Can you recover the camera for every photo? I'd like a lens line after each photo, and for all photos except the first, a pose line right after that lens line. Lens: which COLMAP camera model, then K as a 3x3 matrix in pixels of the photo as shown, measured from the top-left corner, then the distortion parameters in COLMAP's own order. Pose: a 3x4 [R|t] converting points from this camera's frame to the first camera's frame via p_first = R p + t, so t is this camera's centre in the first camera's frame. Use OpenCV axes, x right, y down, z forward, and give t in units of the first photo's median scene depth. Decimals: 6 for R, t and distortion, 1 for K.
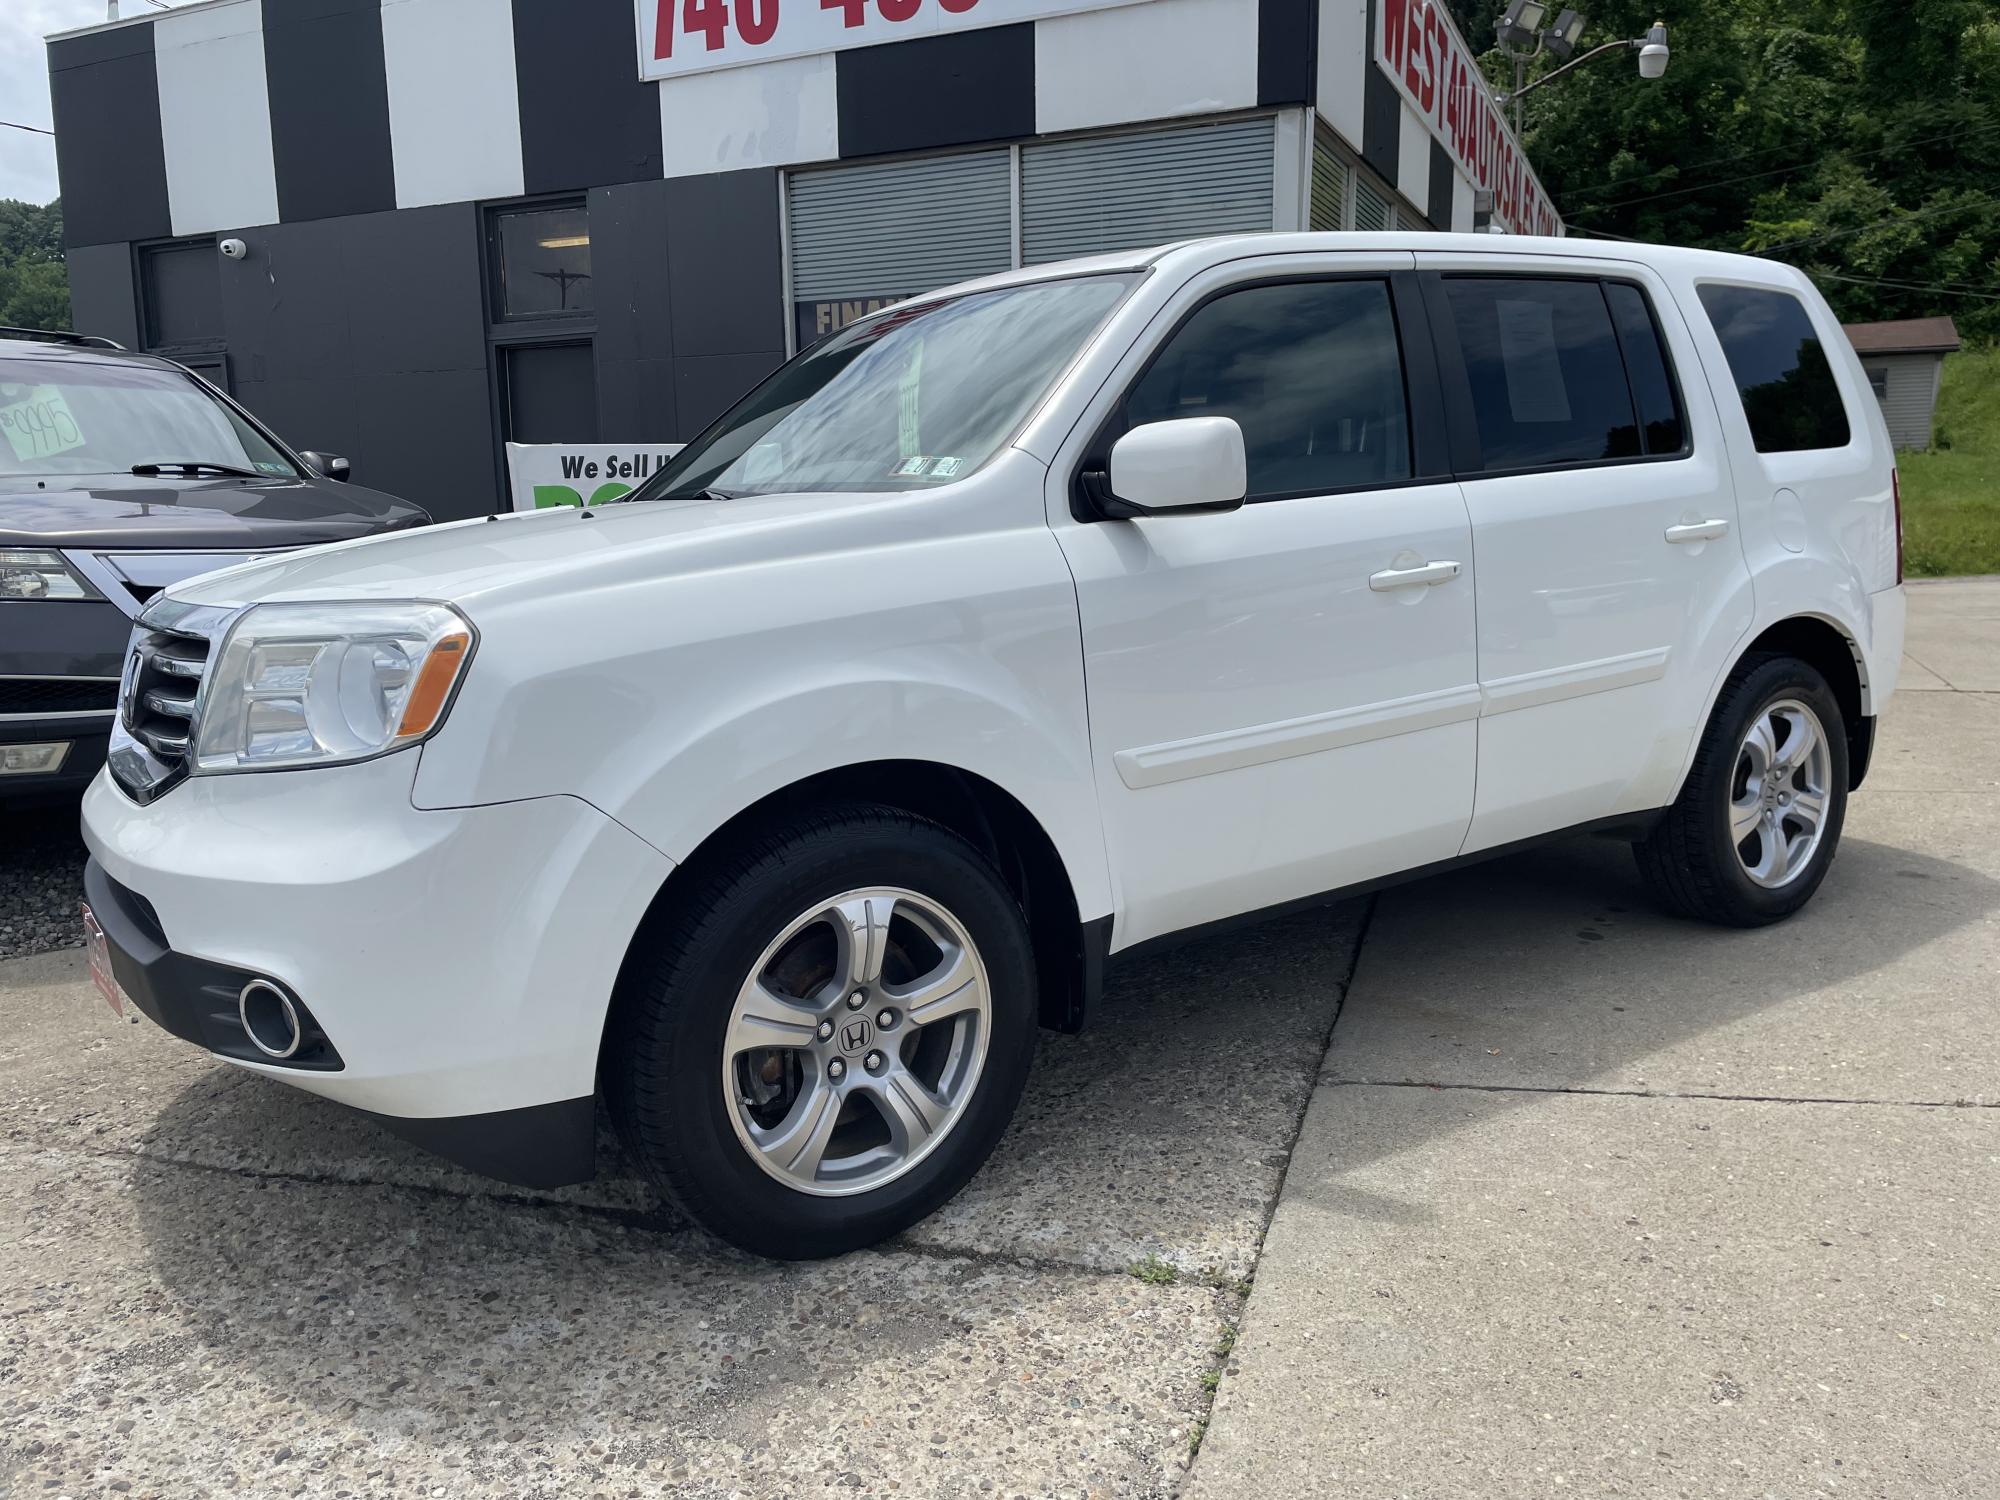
lens RADIAL K [[1516.8, 0, 992.1], [0, 1516.8, 734.8], [0, 0, 1]] dist [0.086695, -0.112248]
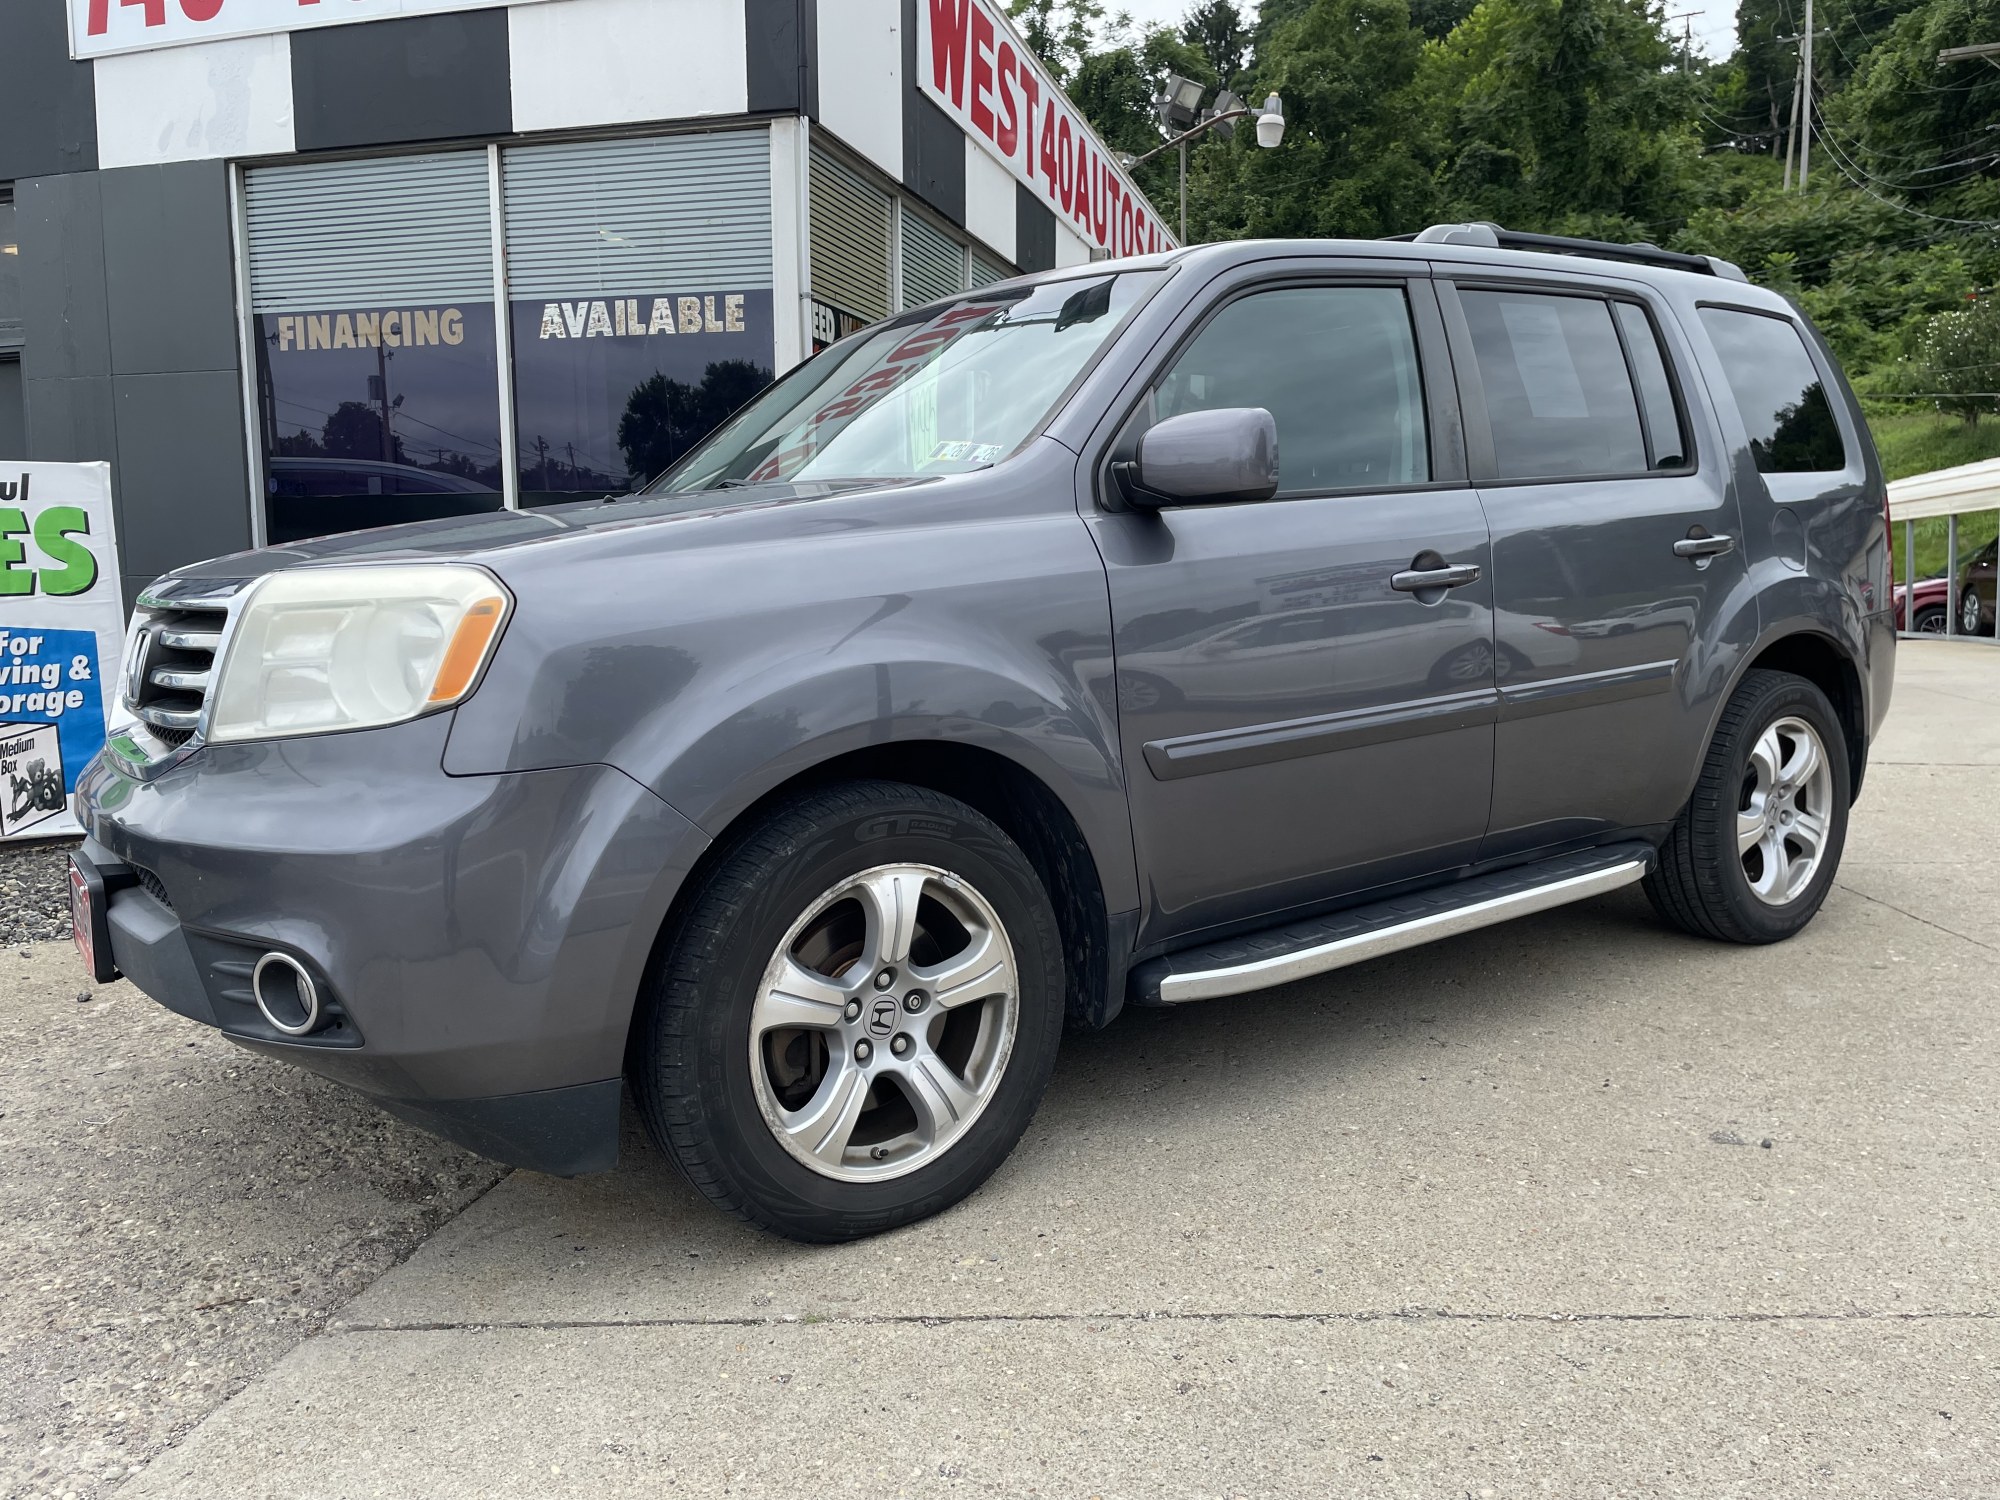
lens RADIAL K [[1516.8, 0, 998.1], [0, 1516.8, 727.6], [0, 0, 1]] dist [0.086695, -0.112248]
pose [[0.988201, -0.005344, 0.153069, 0.152661], [0.012940, 0.998731, -0.048670, -0.002878], [-0.152615, 0.050076, 0.987016, 0.091789]]
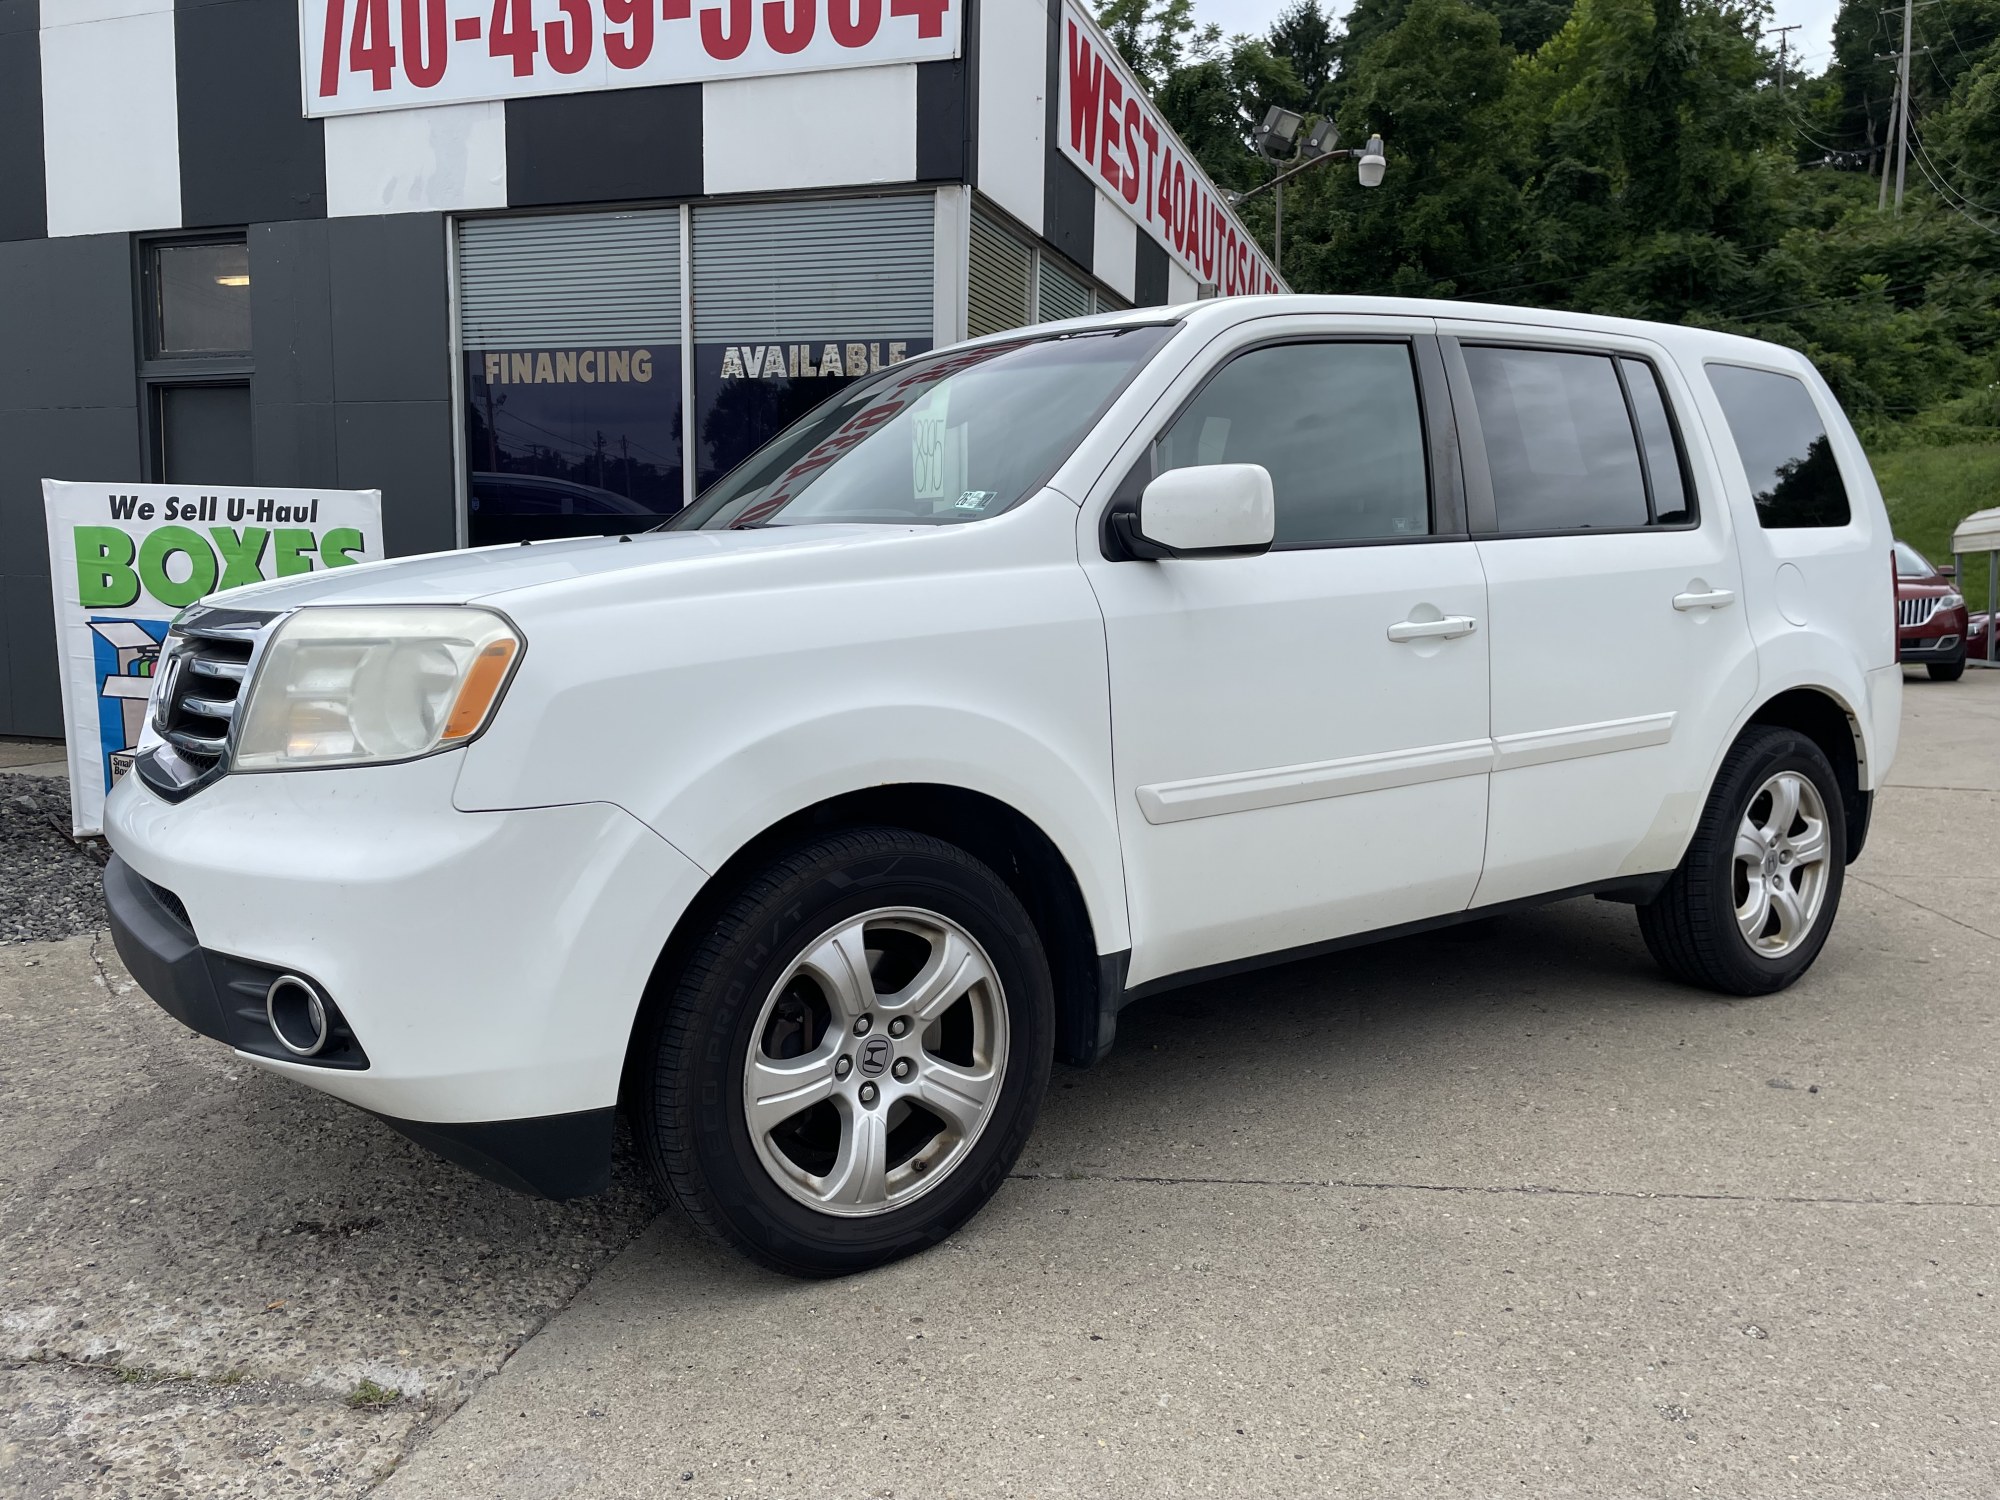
lens RADIAL K [[1516.8, 0, 1004.0], [0, 1516.8, 732.7], [0, 0, 1]] dist [0.086695, -0.112248]
pose [[0.993299, 0.017973, 0.114165, 0.104339], [-0.012457, 0.998729, -0.048842, 0.000457], [-0.114898, 0.047093, 0.992260, 0.012127]]
